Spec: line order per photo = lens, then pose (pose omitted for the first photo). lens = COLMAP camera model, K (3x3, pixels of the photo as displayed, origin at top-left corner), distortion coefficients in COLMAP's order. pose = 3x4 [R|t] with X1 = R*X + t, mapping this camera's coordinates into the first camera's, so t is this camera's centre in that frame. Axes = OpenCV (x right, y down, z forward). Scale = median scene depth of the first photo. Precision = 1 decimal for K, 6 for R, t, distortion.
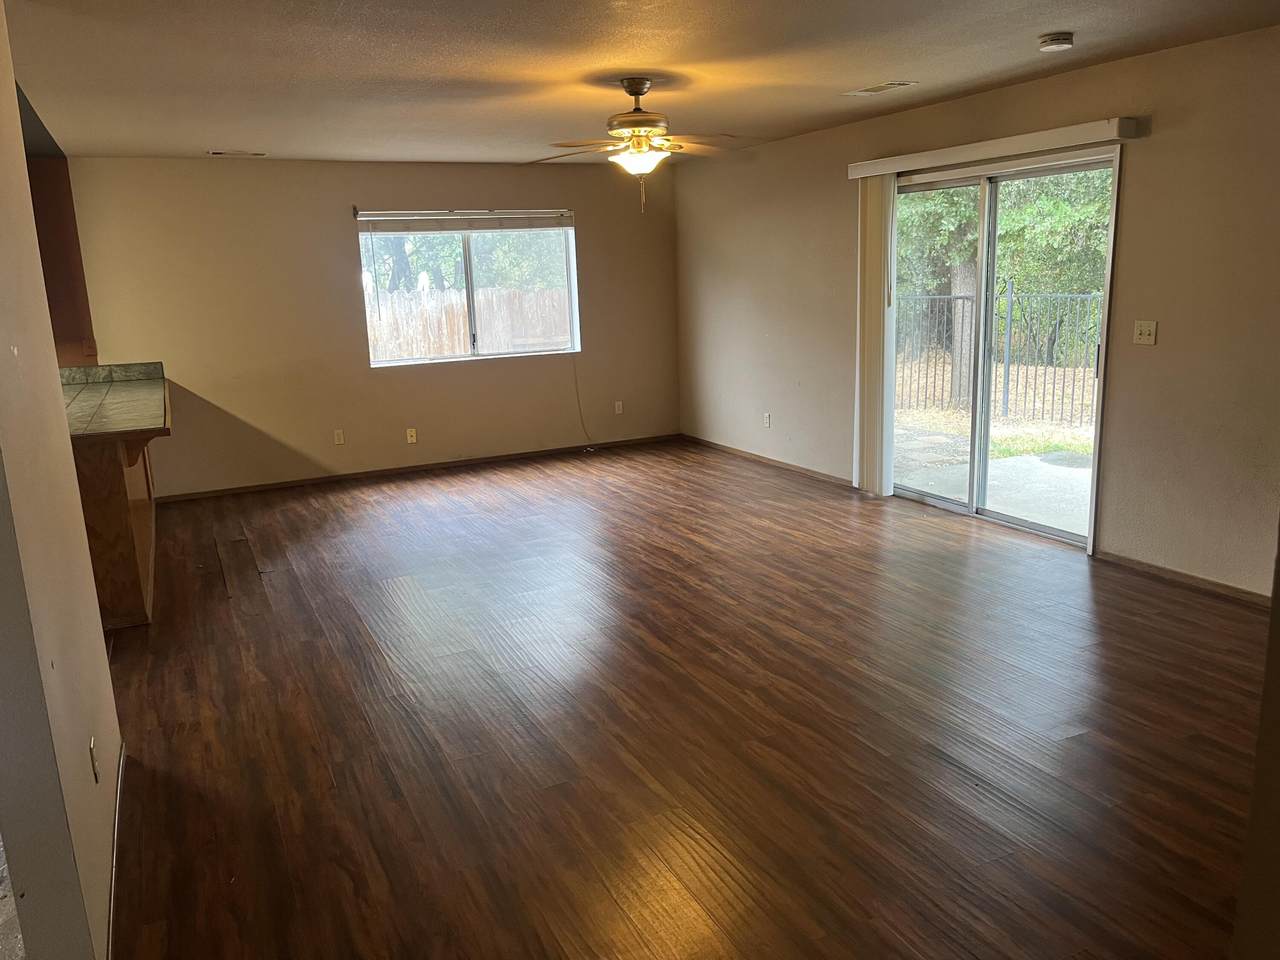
lens RADIAL K [[958.3, 0, 640.3], [0, 958.3, 476.5], [0, 0, 1]] dist [0.005109, 0.001348]
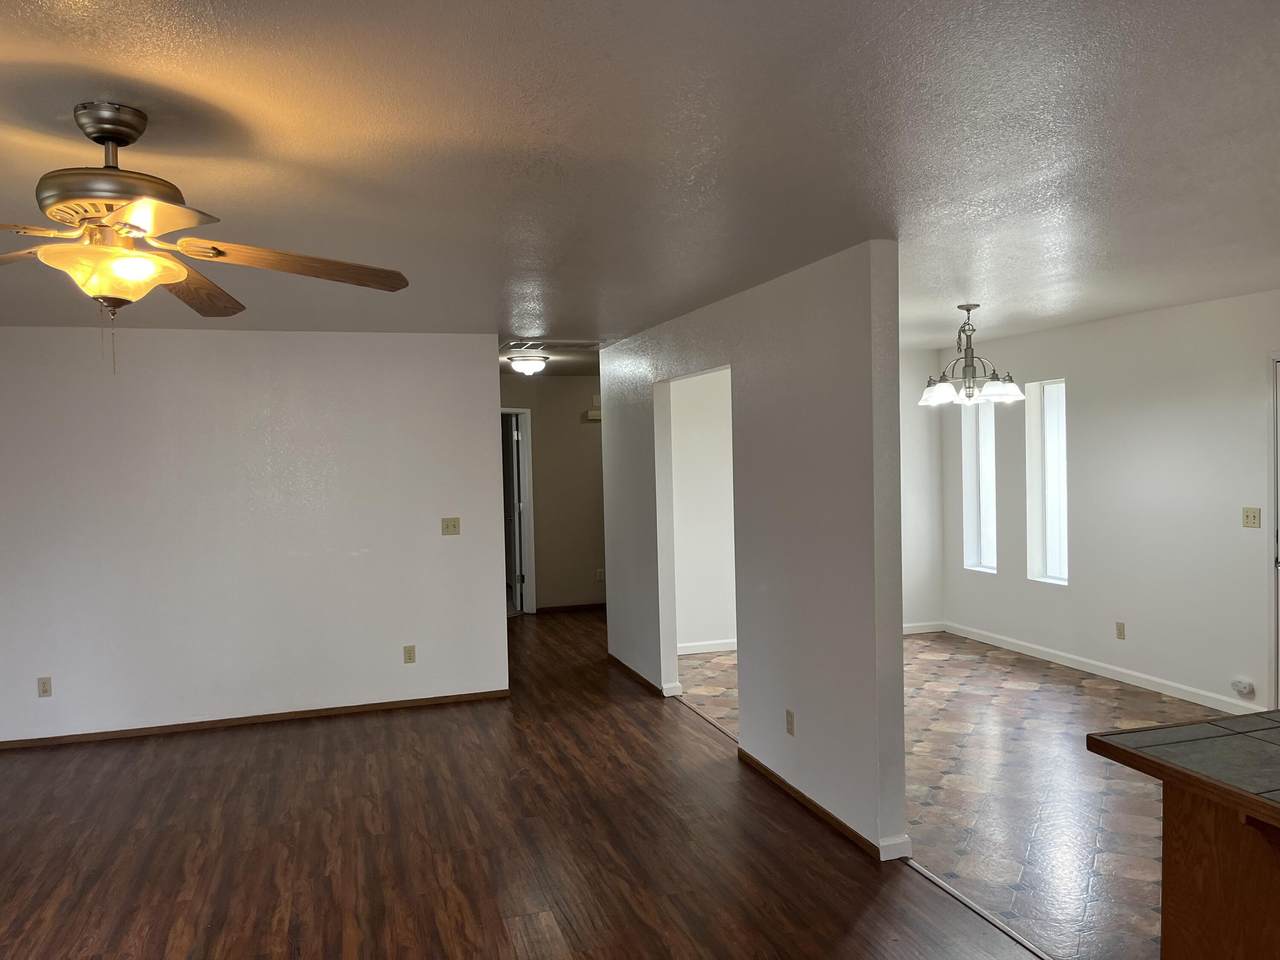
lens RADIAL K [[958.3, 0, 639.4], [0, 958.3, 480.6], [0, 0, 1]] dist [0.005109, 0.001348]
pose [[-0.986459, 0.063739, 0.151114, -0.277789], [0.098044, 0.967807, 0.231812, -0.272034], [-0.131474, 0.243489, -0.960951, 1.251289]]
